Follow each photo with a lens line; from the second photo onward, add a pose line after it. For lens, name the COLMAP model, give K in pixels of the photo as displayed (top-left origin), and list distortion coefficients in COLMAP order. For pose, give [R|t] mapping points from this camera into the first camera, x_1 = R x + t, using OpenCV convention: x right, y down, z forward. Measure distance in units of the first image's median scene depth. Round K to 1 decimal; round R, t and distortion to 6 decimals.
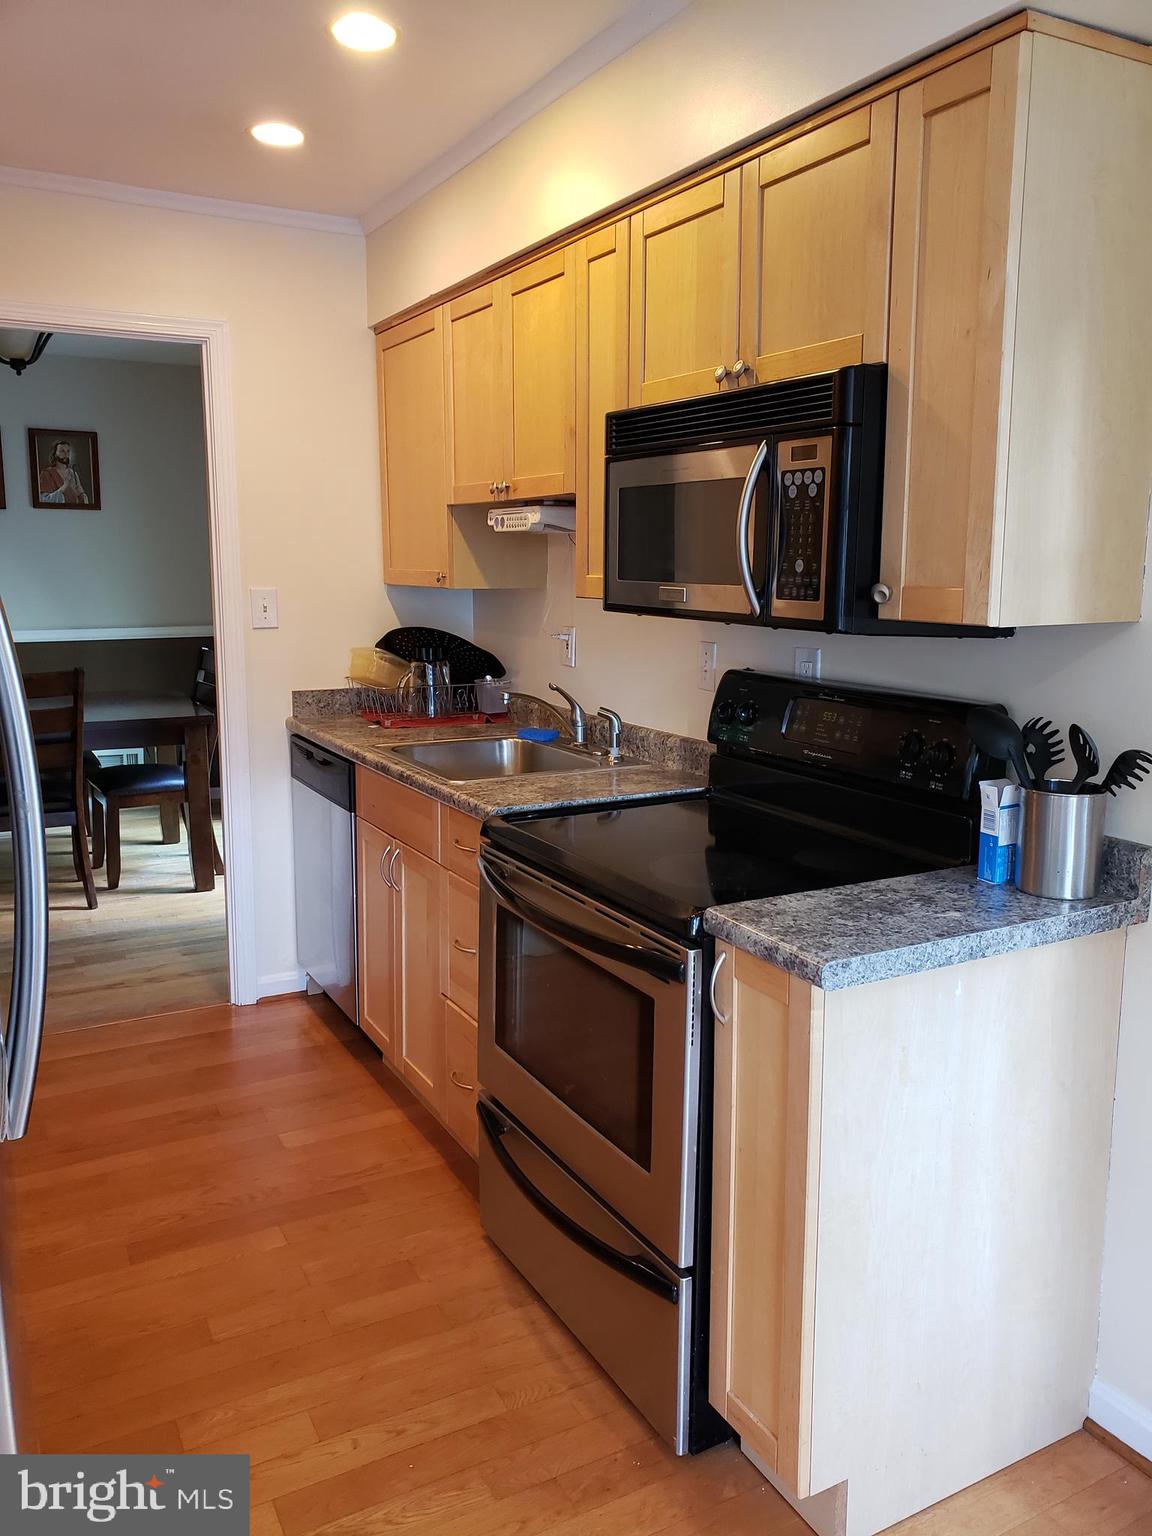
lens RADIAL K [[1209.6, 0, 576.0], [0, 1209.6, 768.0], [0, 0, 1]] dist [0.000103, 0.081016]
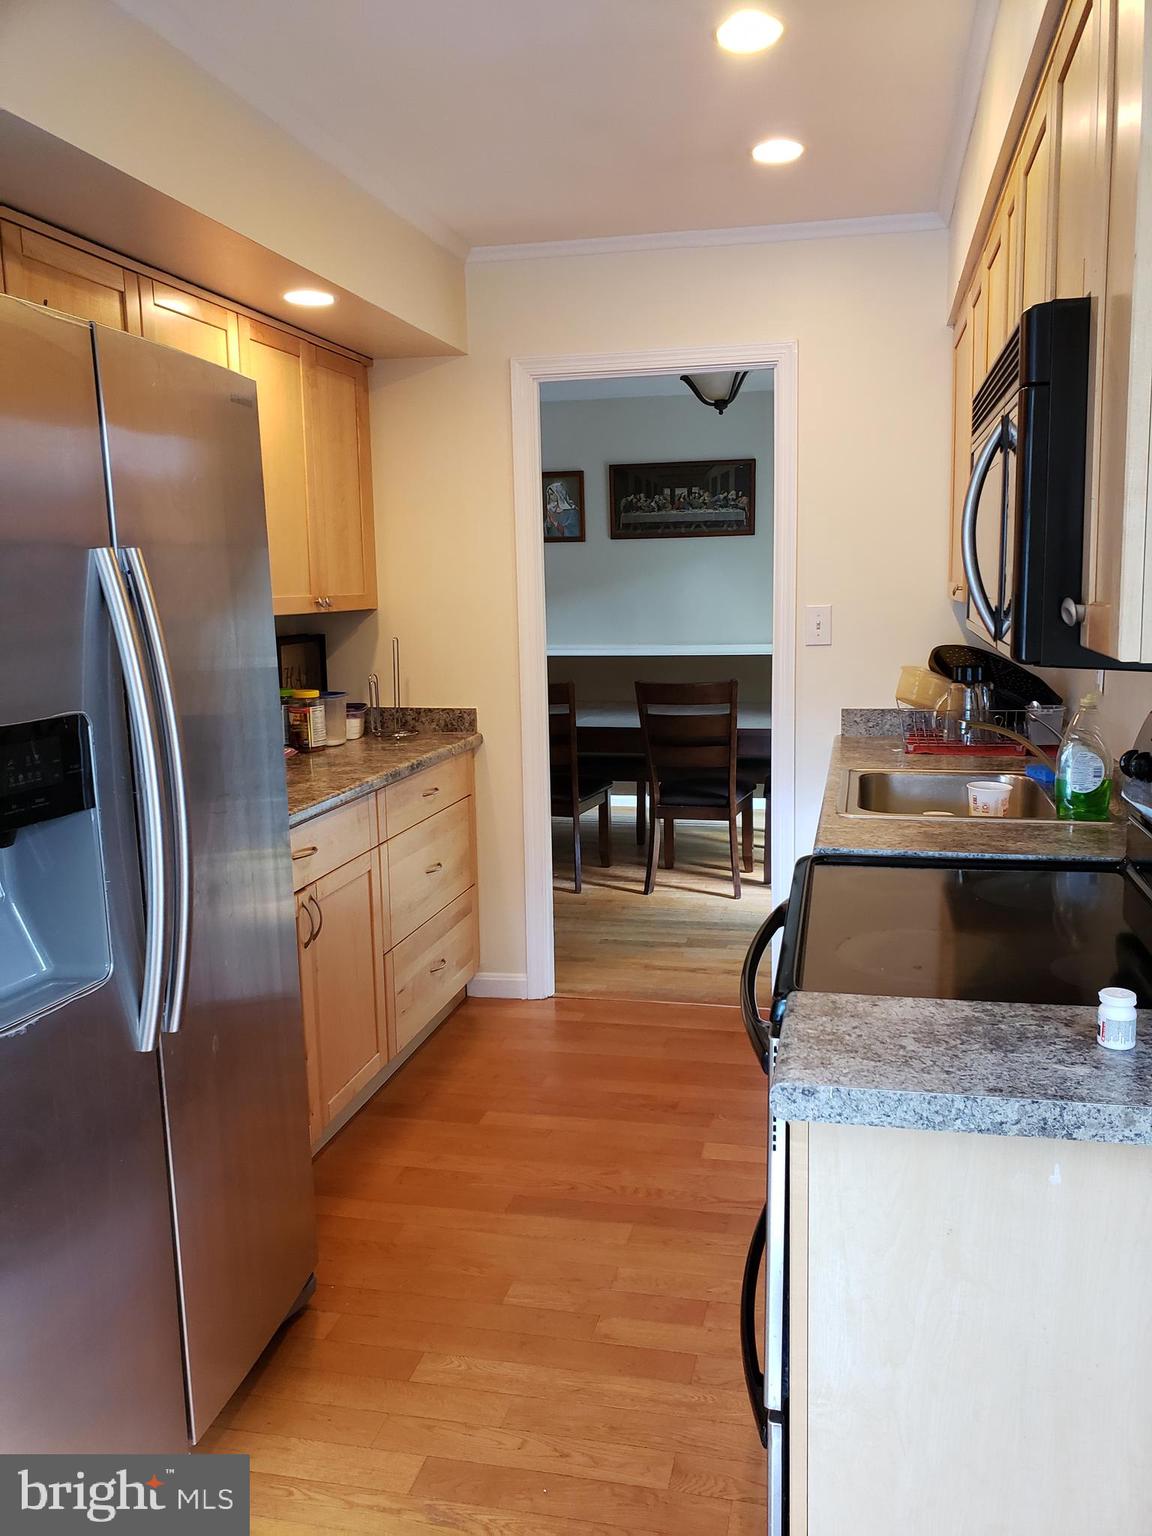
lens RADIAL K [[1191.6, 0, 576.0], [0, 1191.6, 768.0], [0, 0, 1]] dist [0.065487, 0.001151]
pose [[0.765699, 0.080838, -0.638100, 0.336990], [-0.083565, 0.996165, 0.025924, -0.033001], [0.637748, 0.033473, 0.769517, 0.161700]]
